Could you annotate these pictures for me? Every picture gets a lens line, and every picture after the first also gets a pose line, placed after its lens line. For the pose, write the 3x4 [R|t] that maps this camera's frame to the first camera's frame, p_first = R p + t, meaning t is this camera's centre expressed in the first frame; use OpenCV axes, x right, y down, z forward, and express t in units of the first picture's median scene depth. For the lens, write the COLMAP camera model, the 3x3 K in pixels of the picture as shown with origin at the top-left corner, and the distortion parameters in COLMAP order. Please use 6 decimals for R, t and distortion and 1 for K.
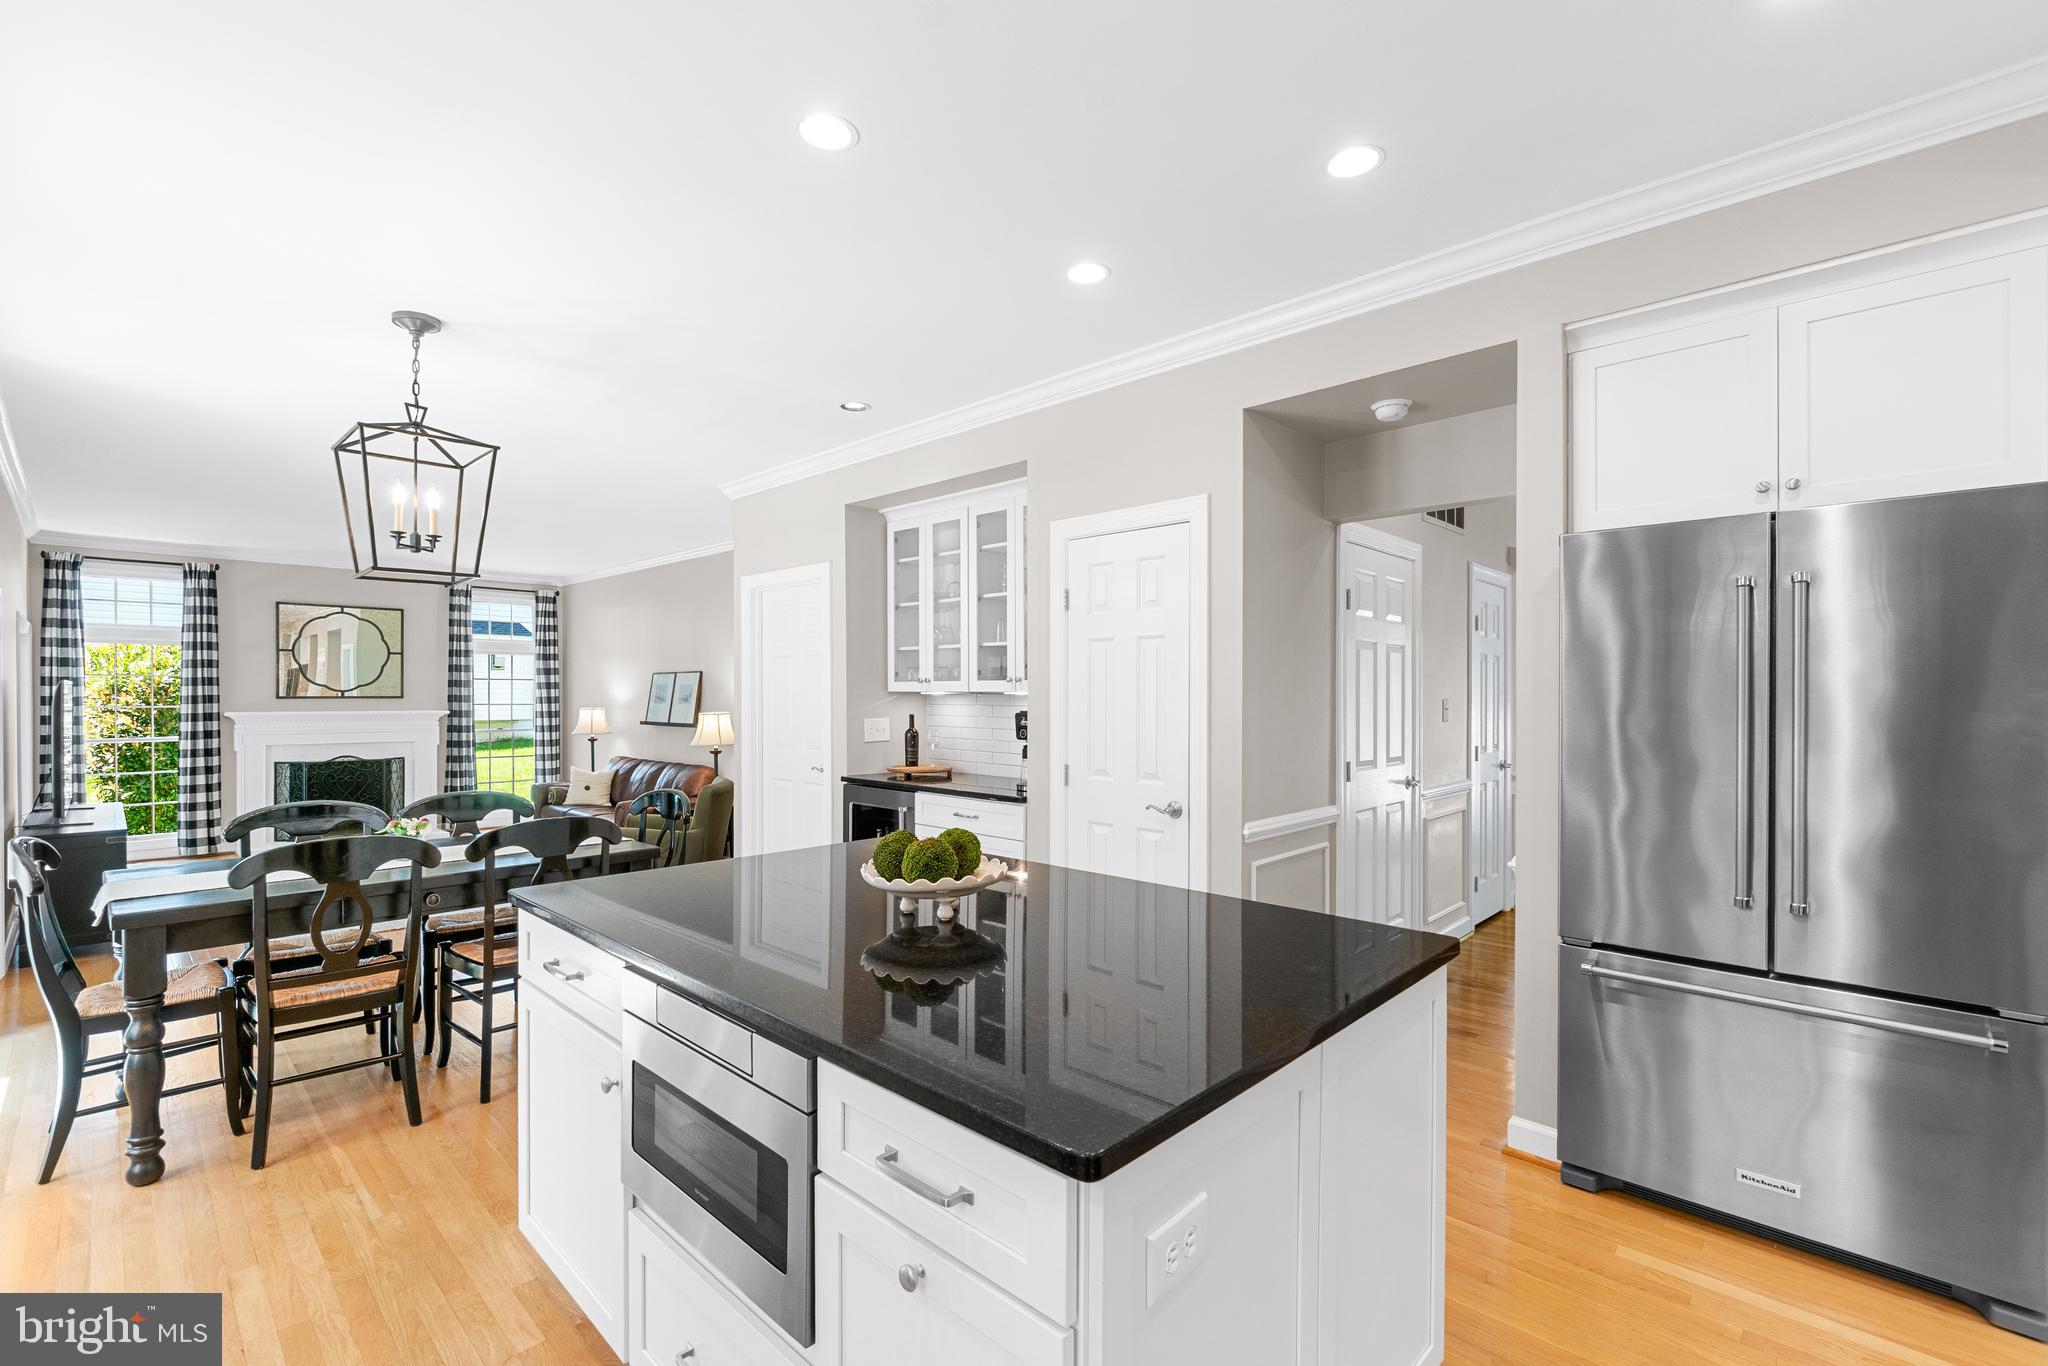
lens RADIAL K [[888.5, 0, 1000.6], [0, 888.5, 699.0], [0, 0, 1]] dist [-0.005065, -0.000668]
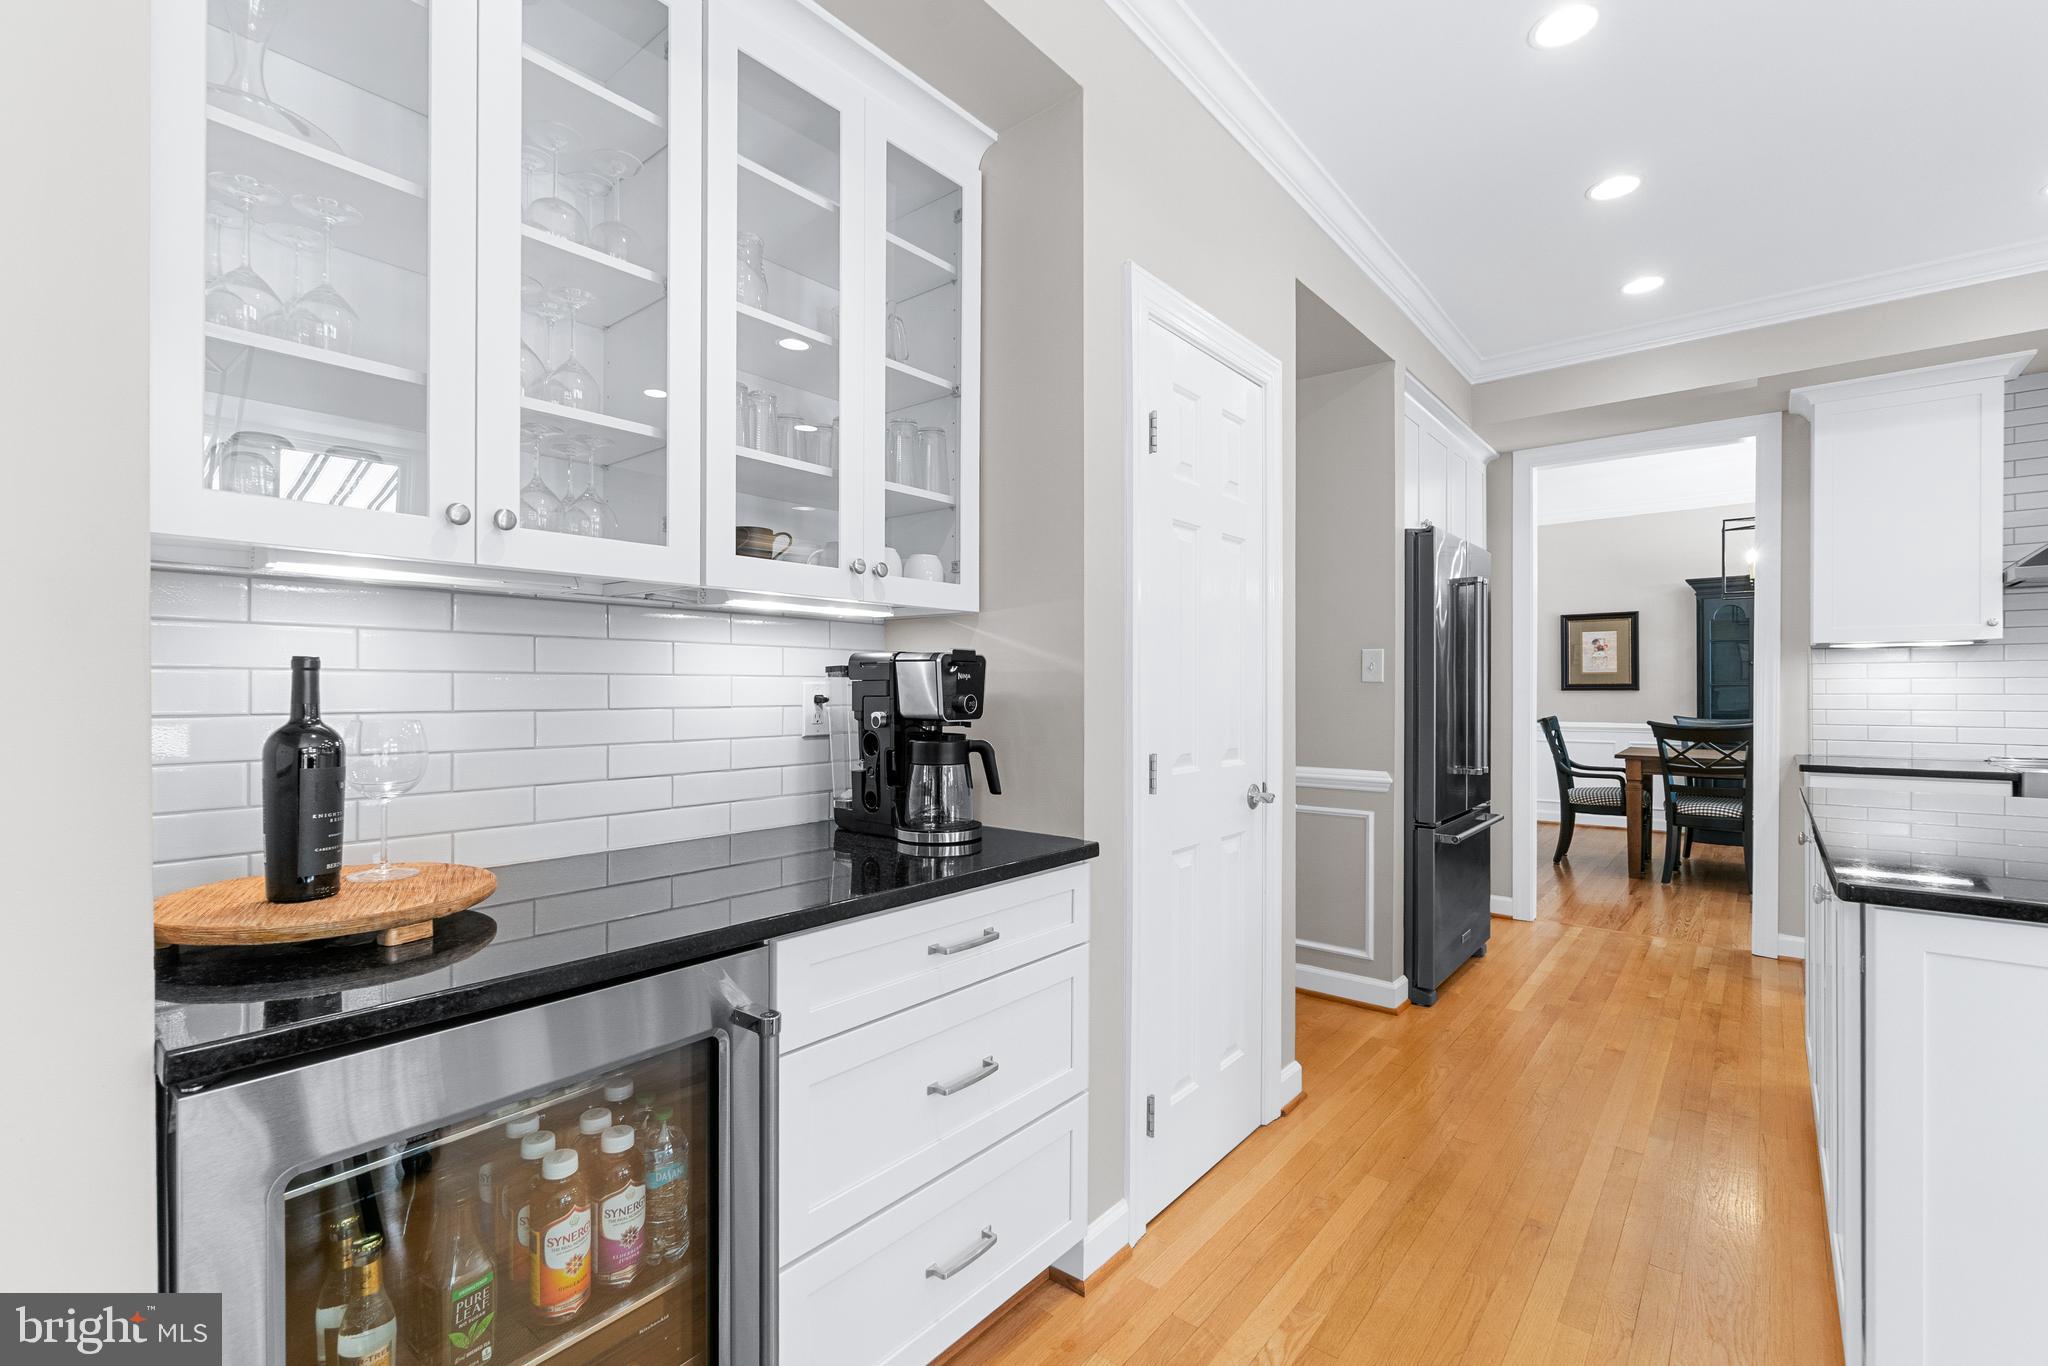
lens RADIAL K [[896.8, 0, 991.6], [0, 896.8, 691.8], [0, 0, 1]] dist [-0.001524, -0.000474]
pose [[-0.066600, -0.008752, 0.997741, -0.201675], [0.005394, 0.999944, 0.009132, 0.015108], [-0.997765, 0.005990, -0.066549, 0.512461]]
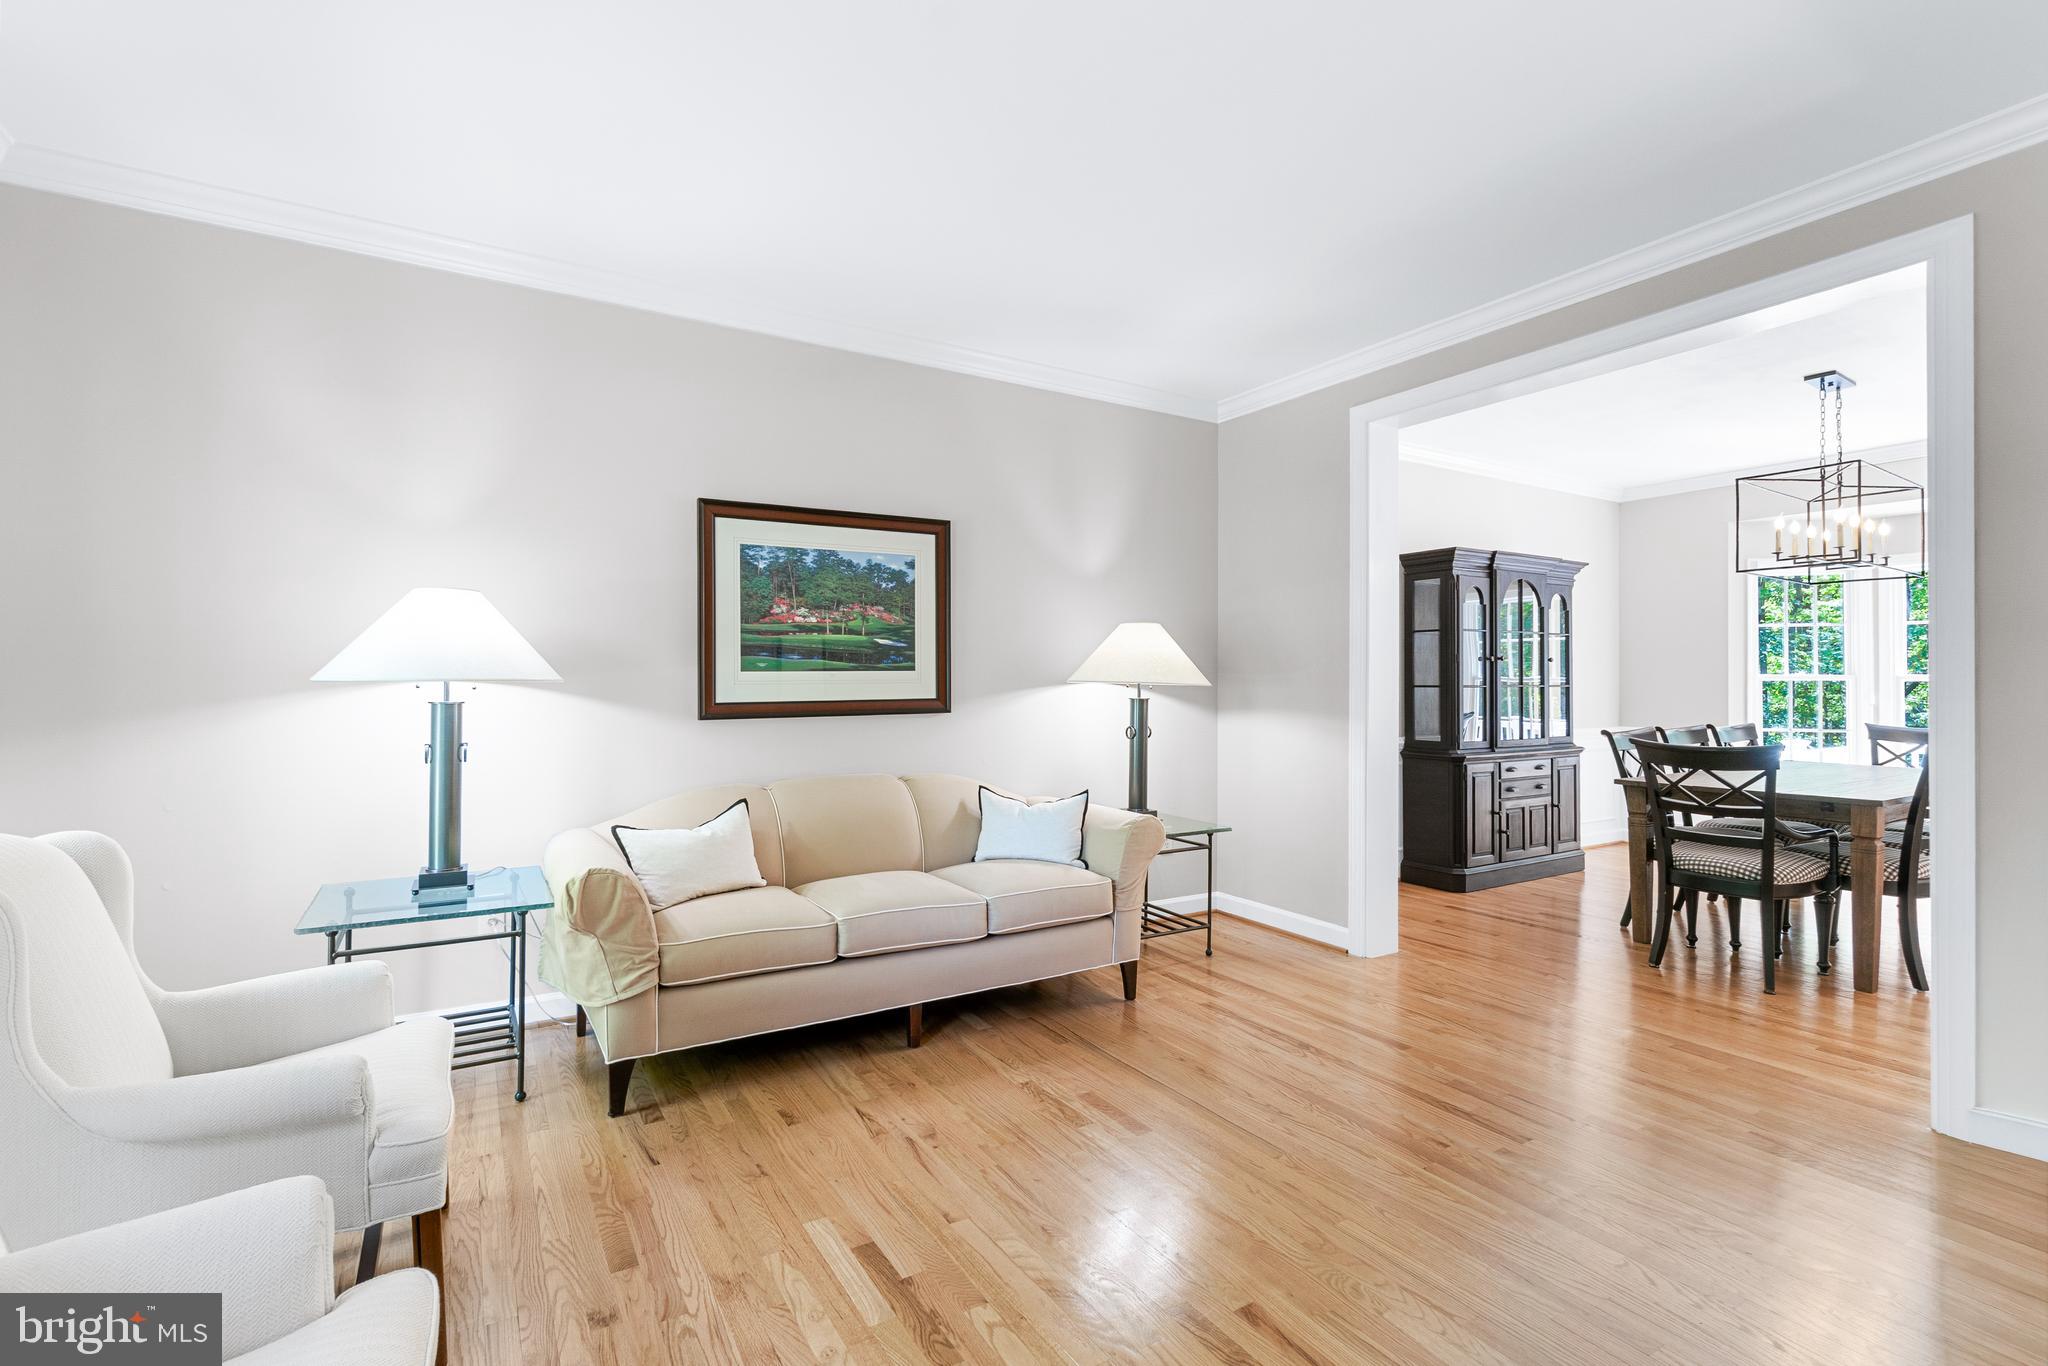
lens RADIAL K [[916.2, 0, 1009.2], [0, 916.2, 681.9], [0, 0, 1]] dist [0.018951, 0.000349]
pose [[-0.968992, -0.002643, 0.247079, 0.724703], [-0.002236, 0.999996, 0.001928, 0.014325], [-0.247083, 0.001315, -0.968993, 0.528094]]
